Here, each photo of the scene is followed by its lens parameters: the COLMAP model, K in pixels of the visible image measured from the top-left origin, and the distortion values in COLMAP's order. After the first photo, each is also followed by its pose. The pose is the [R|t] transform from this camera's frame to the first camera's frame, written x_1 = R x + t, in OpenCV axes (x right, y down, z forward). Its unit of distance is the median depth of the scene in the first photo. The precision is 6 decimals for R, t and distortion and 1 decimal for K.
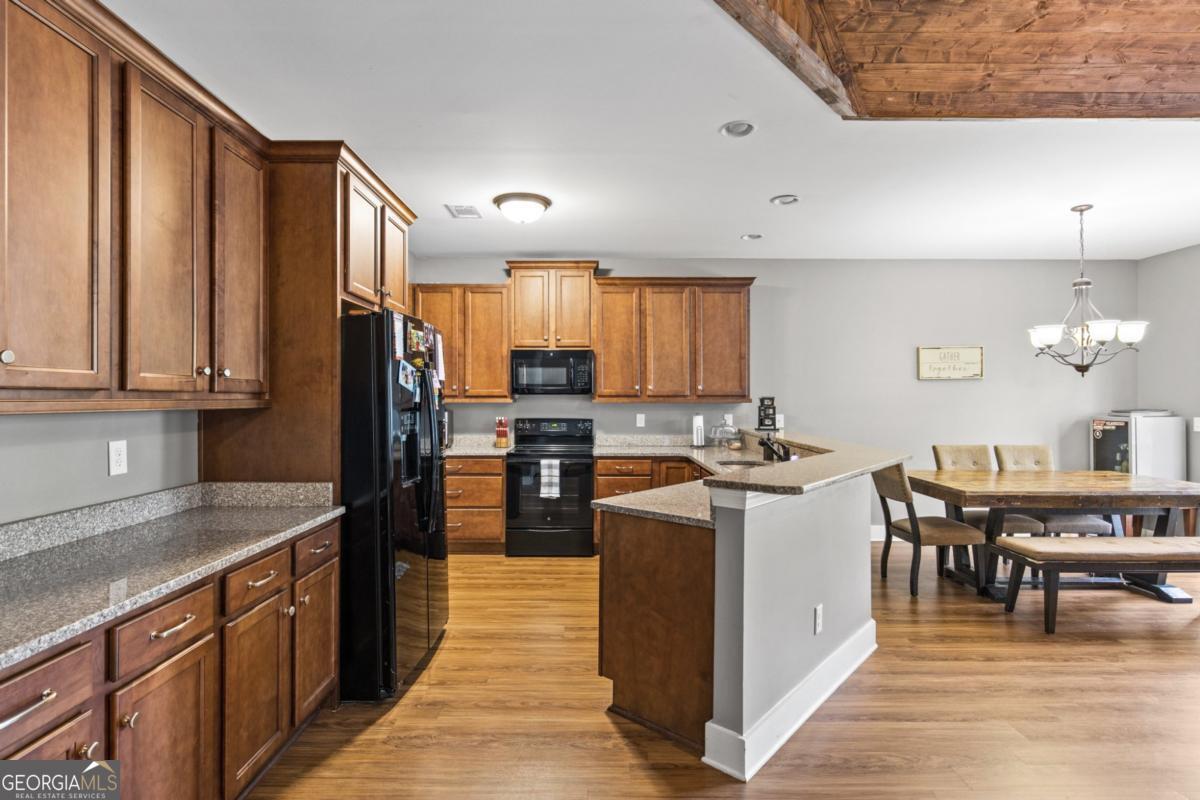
lens RADIAL K [[589.8, 0, 597.2], [0, 589.8, 394.8], [0, 0, 1]] dist [0.002432, -0.000368]
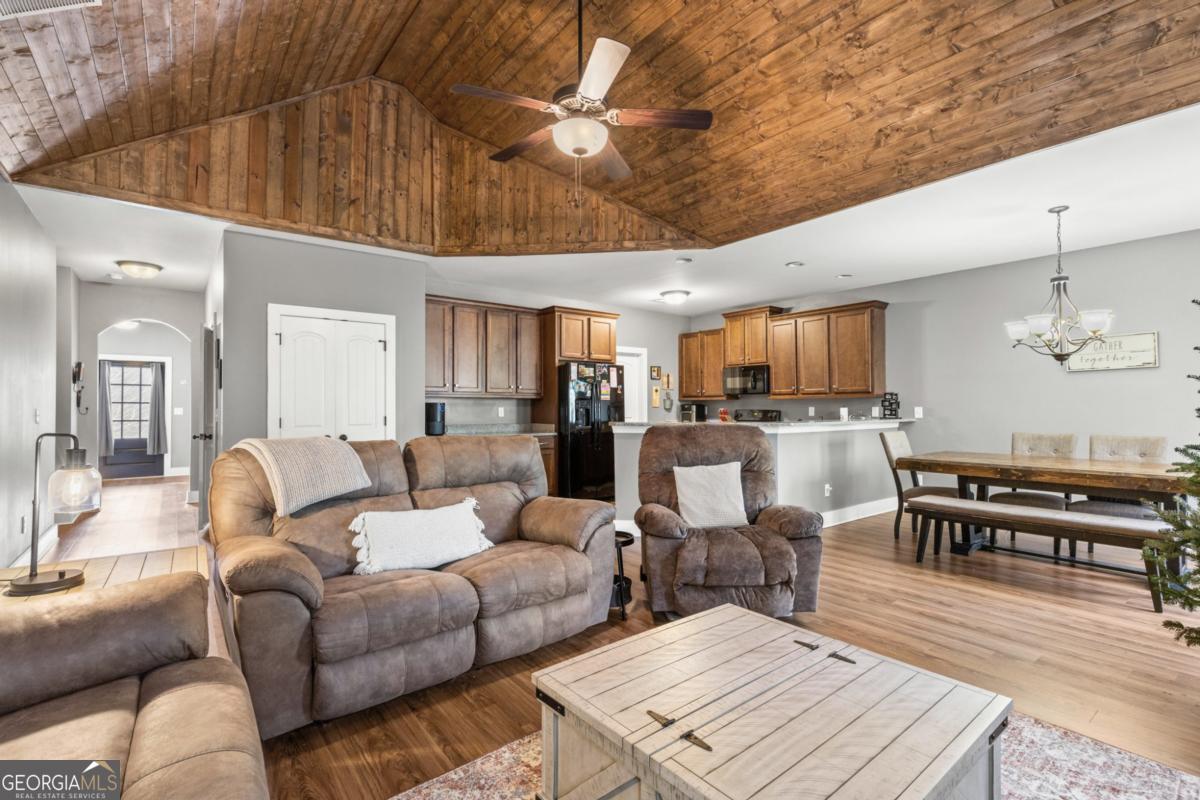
lens RADIAL K [[546.3, 0, 594.6], [0, 546.3, 403.3], [0, 0, 1]] dist [0.004787, 0.000339]
pose [[0.607559, -0.007962, -0.794235, 0.849121], [0.006091, 0.999967, -0.005365, 0.029903], [0.794252, -0.001578, 0.607587, -0.218729]]
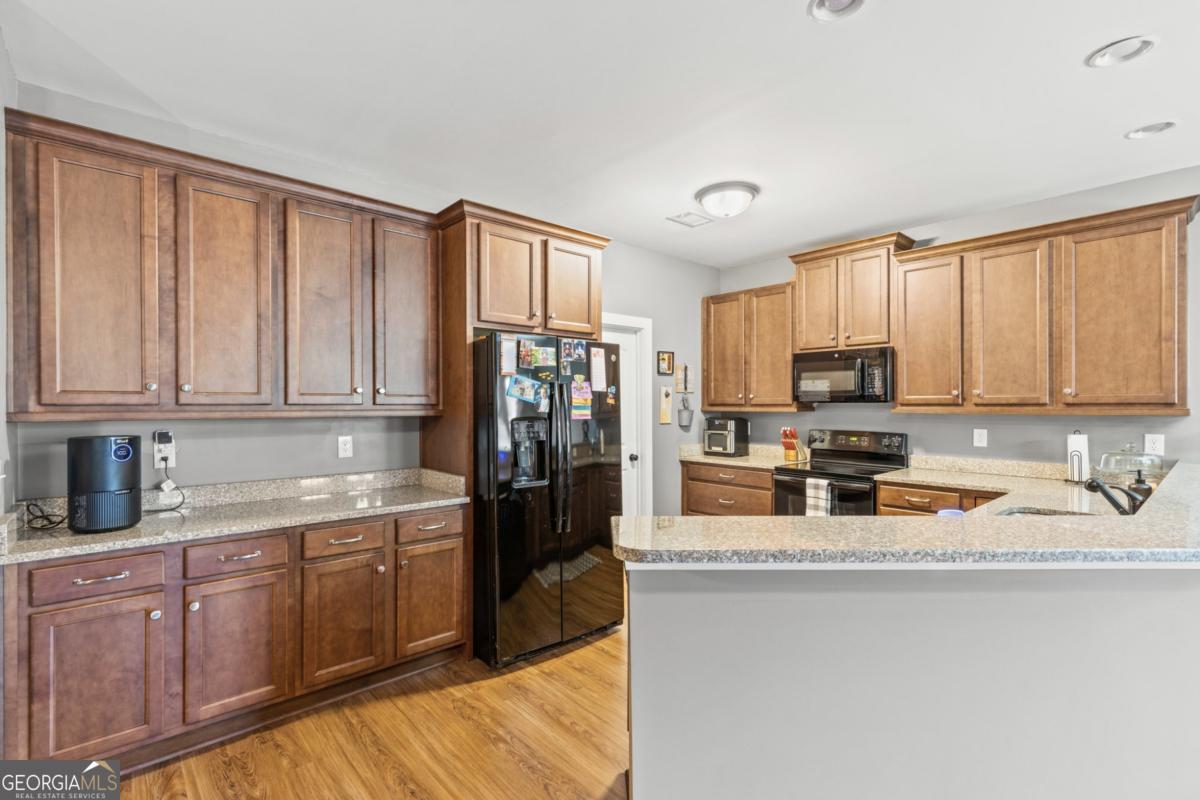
lens RADIAL K [[546.3, 0, 594.6], [0, 546.3, 403.3], [0, 0, 1]] dist [0.004787, 0.000339]
pose [[0.659841, -0.002334, -0.751402, 0.283725], [0.005487, 0.999983, 0.001712, -0.002887], [0.751386, -0.005253, 0.659843, 0.214518]]
